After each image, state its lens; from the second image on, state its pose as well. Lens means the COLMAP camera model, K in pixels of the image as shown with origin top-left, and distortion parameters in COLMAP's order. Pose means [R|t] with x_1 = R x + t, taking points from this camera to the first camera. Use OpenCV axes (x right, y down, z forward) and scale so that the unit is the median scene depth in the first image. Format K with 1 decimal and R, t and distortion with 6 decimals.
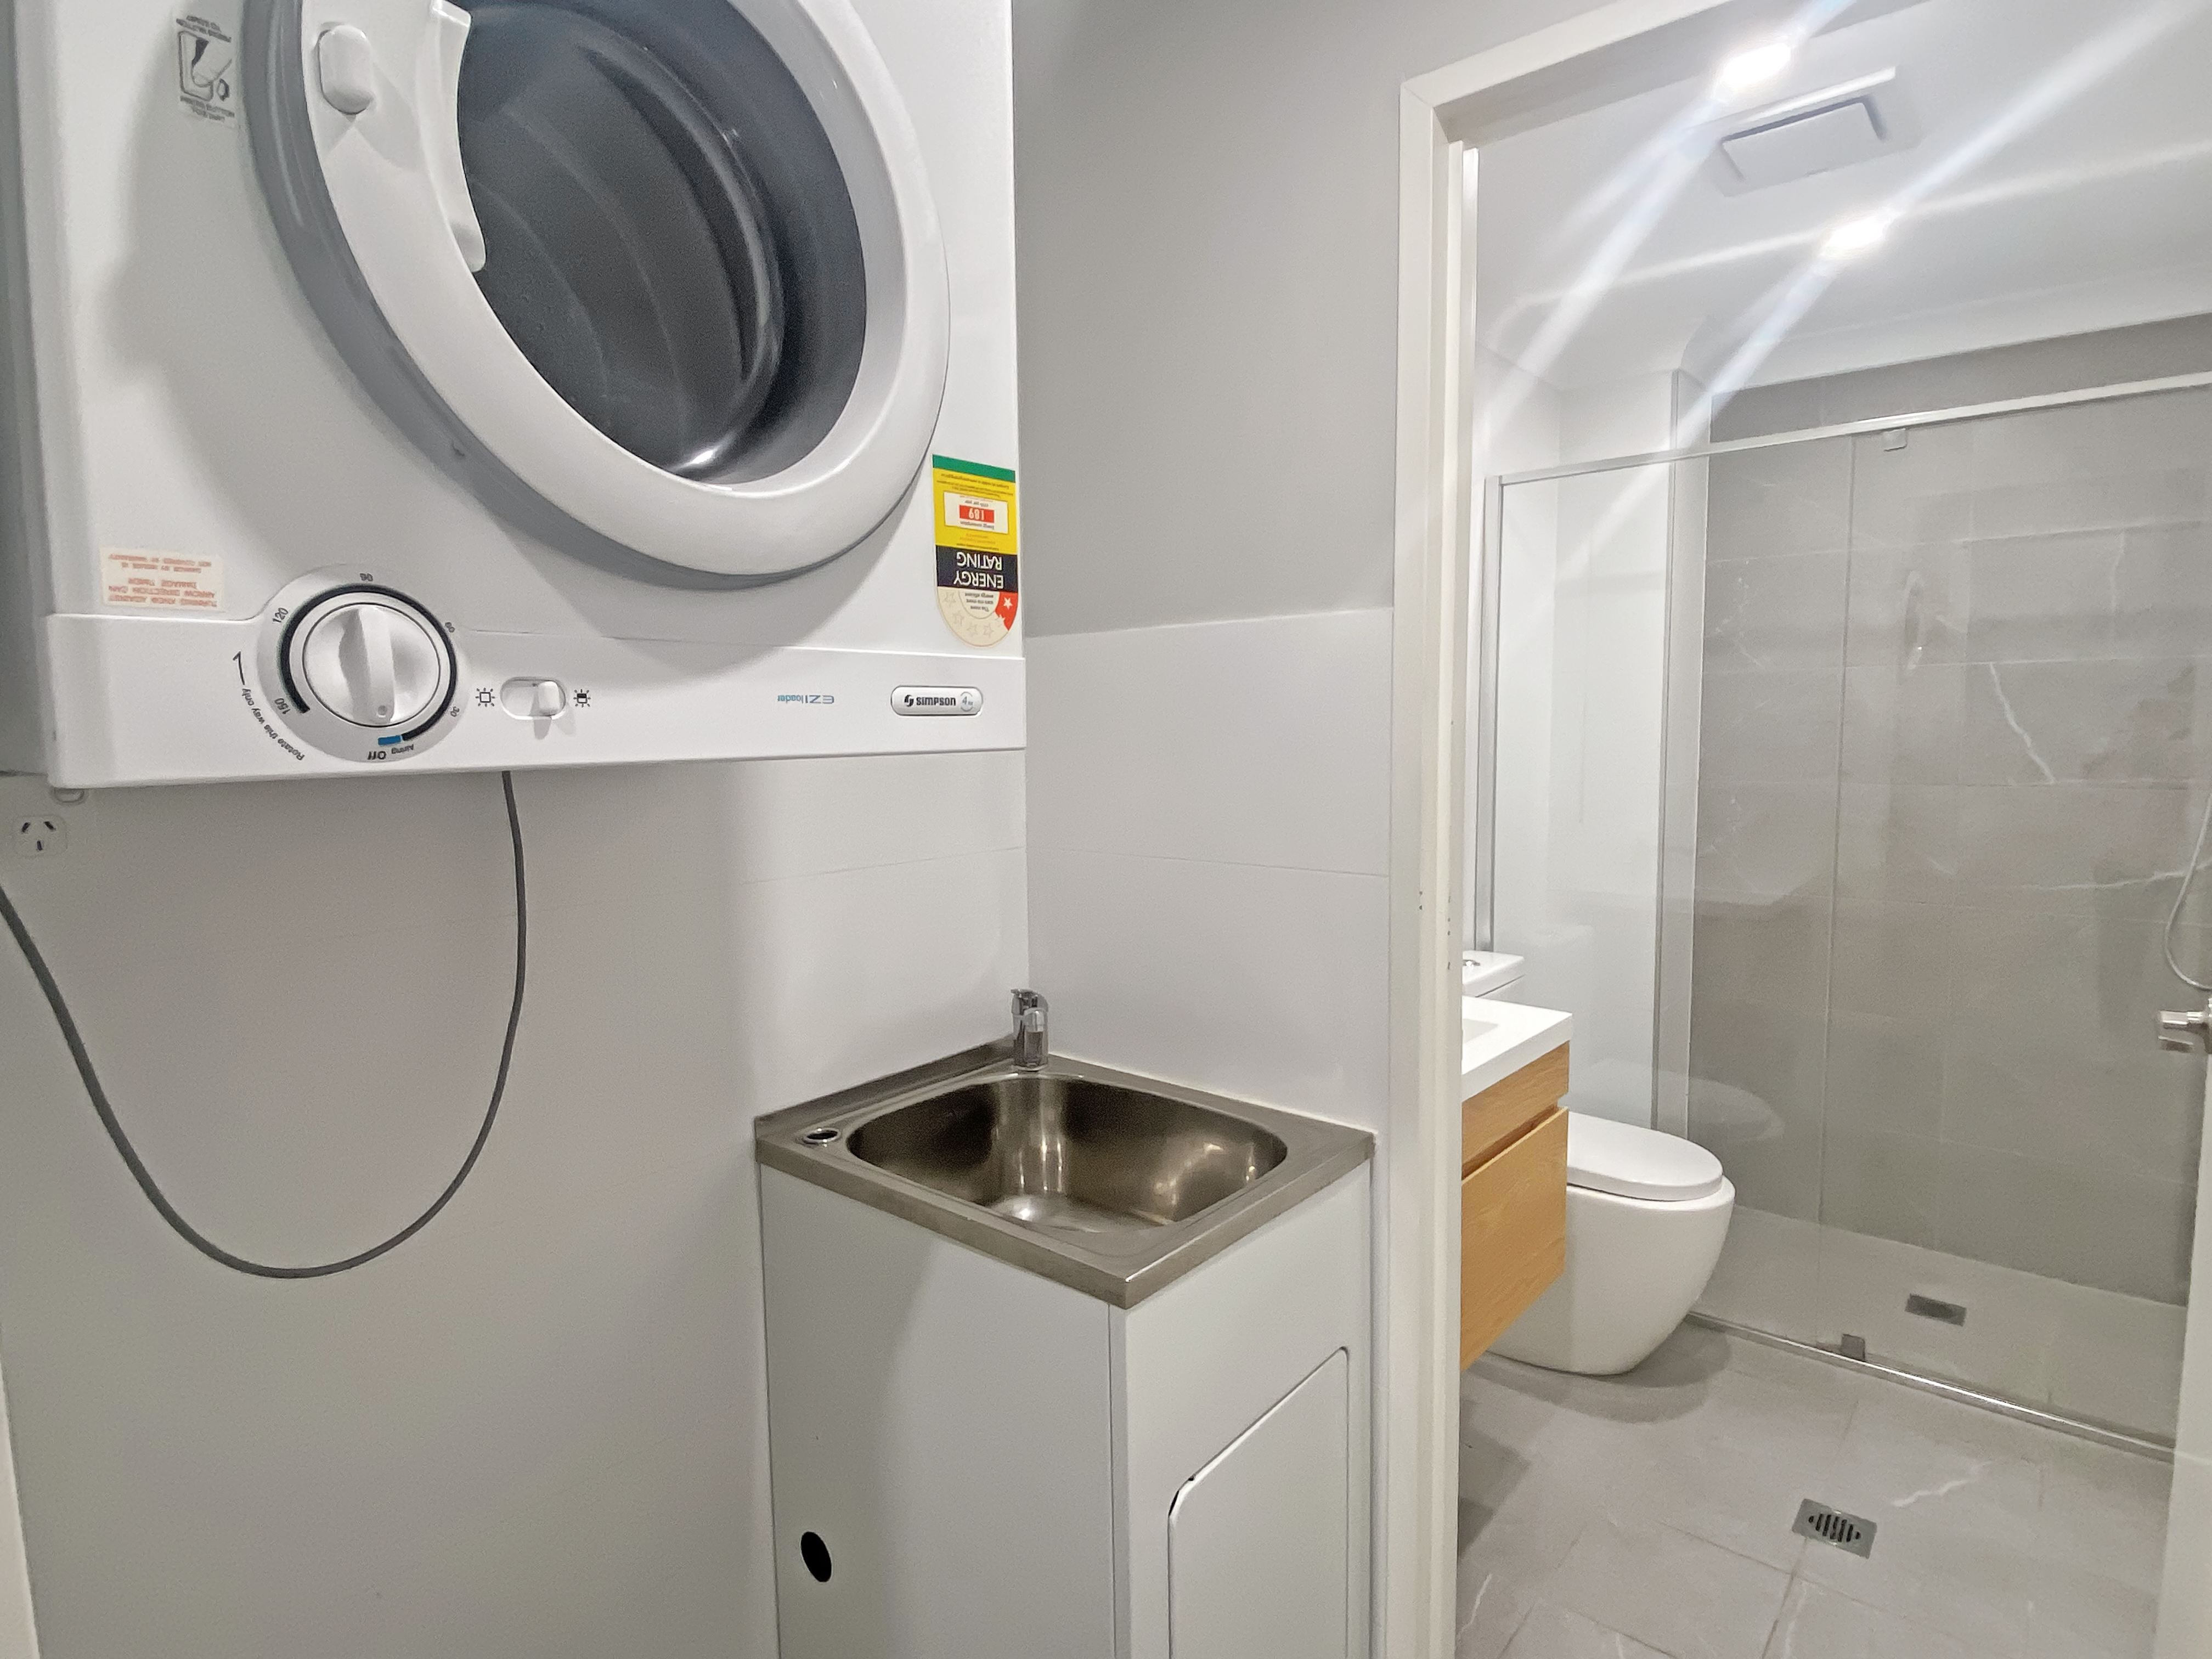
lens RADIAL K [[1180.5, 0, 1107.4], [0, 1180.5, 827.2], [0, 0, 1]] dist [0.006904, -0.002636]
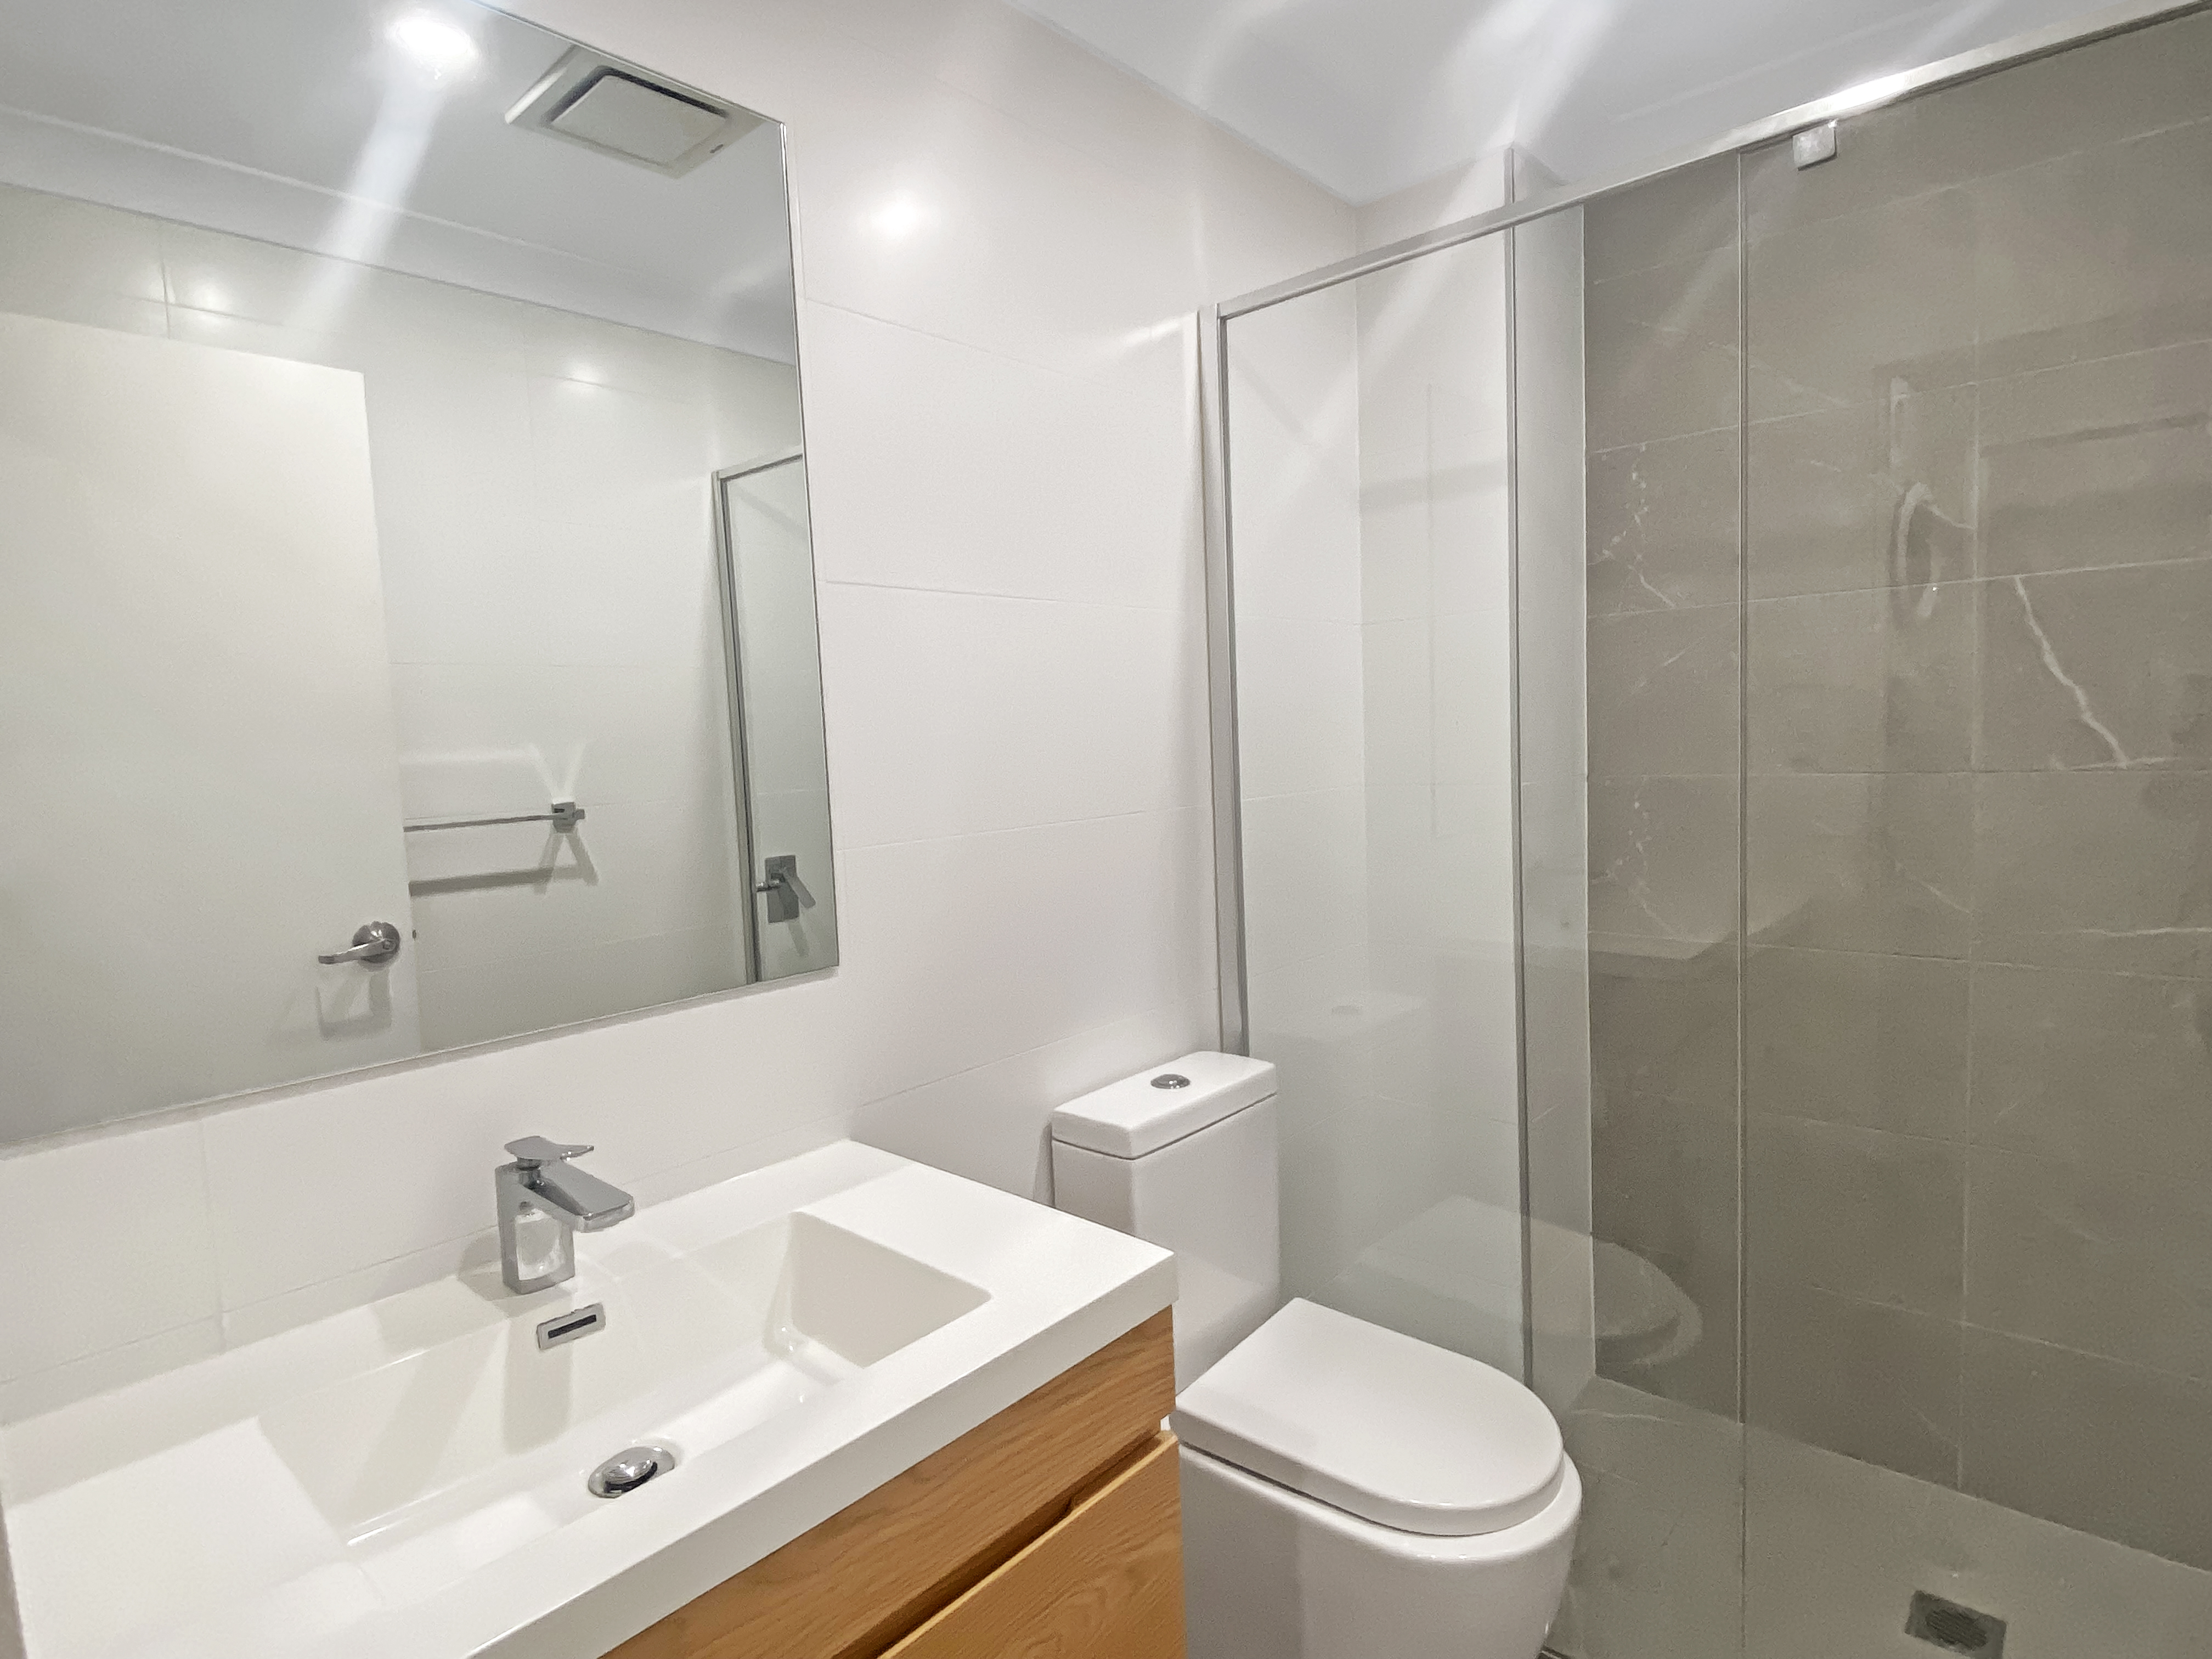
lens RADIAL K [[1180.5, 0, 1105.0], [0, 1180.5, 831.3], [0, 0, 1]] dist [0.006904, -0.002636]
pose [[0.999309, -0.027052, -0.025495, 0.270478], [0.026957, 0.999628, -0.004066, -0.013661], [0.025596, 0.003376, 0.999667, 0.354343]]
